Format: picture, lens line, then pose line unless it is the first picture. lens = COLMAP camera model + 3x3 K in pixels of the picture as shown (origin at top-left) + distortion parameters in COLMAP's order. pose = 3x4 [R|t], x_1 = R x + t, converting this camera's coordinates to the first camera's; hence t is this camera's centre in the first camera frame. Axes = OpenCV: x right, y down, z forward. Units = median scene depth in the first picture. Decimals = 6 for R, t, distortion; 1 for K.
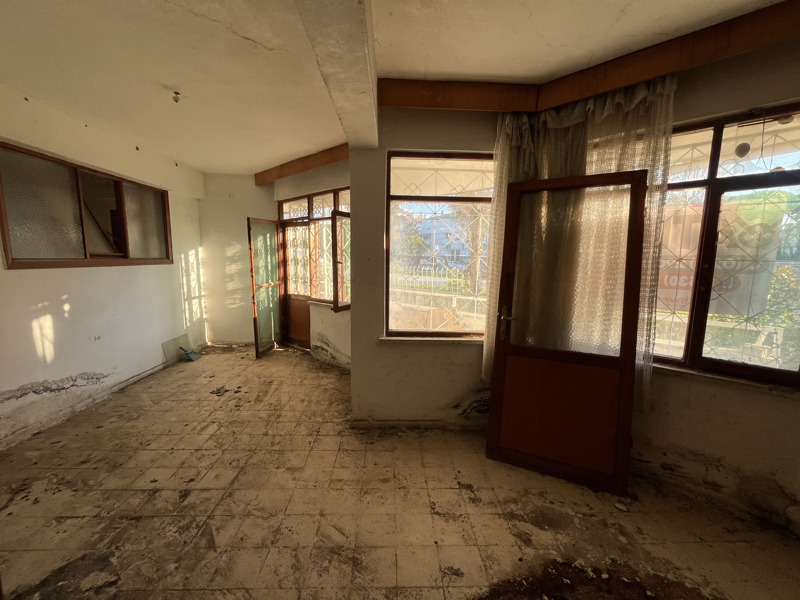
lens RADIAL K [[327.3, 0, 399.9], [0, 327.3, 300.2], [0, 0, 1]] dist [-0.003082, 0.000122]
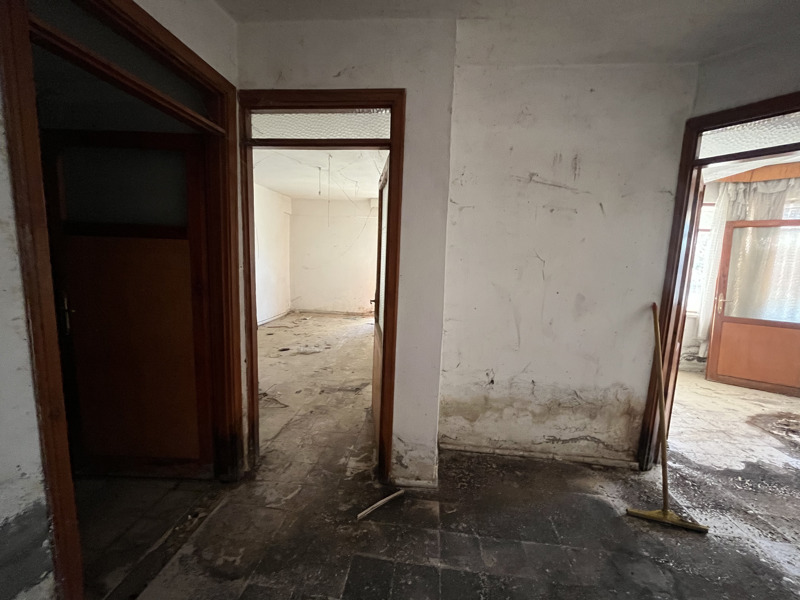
lens RADIAL K [[327.3, 0, 399.6], [0, 327.3, 301.5], [0, 0, 1]] dist [-0.003082, 0.000122]
pose [[0.990835, 0.040888, -0.128739, -1.171717], [-0.040857, 0.999161, 0.002885, 0.126905], [0.128749, 0.002401, 0.991674, -0.949629]]
